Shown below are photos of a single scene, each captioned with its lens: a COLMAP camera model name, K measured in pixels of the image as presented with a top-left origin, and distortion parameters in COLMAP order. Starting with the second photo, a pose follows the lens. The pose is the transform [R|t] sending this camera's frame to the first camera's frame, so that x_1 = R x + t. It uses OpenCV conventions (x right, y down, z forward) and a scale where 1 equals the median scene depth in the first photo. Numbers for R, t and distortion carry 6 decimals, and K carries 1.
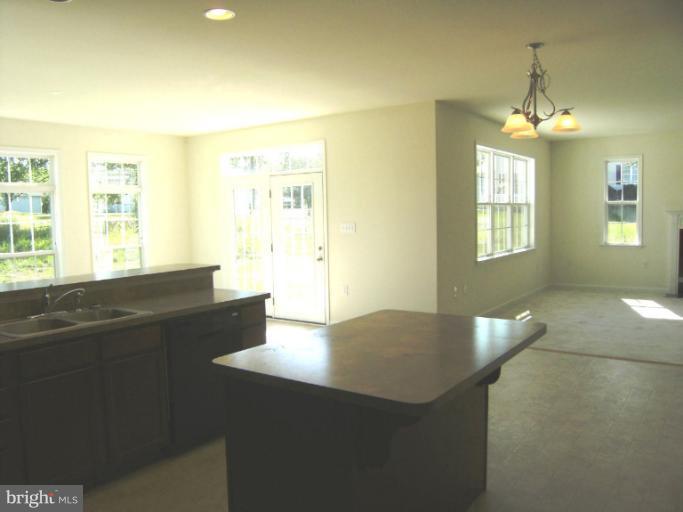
lens RADIAL K [[562.1, 0, 342.1], [0, 562.1, 255.6], [0, 0, 1]] dist [-0.078022, 0.008682]
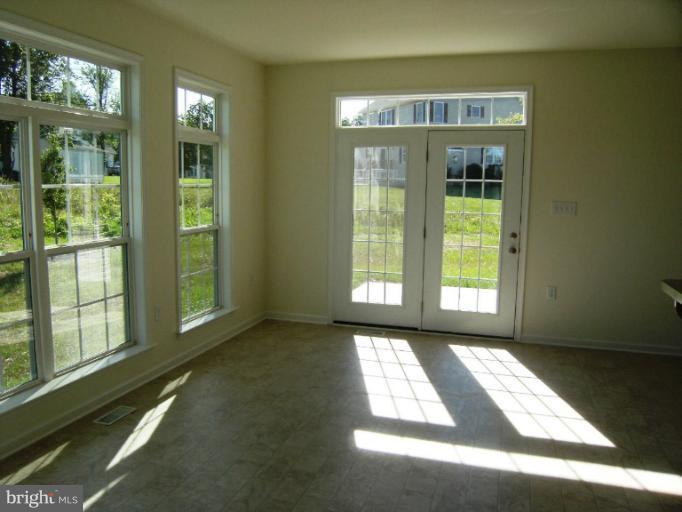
lens RADIAL K [[561.3, 0, 337.2], [0, 561.3, 261.7], [0, 0, 1]] dist [-0.078022, 0.008682]
pose [[0.953679, -0.008126, 0.300717, -0.424645], [-0.010492, 0.998128, 0.060247, -0.017357], [-0.300644, -0.060611, 0.951809, 0.331233]]
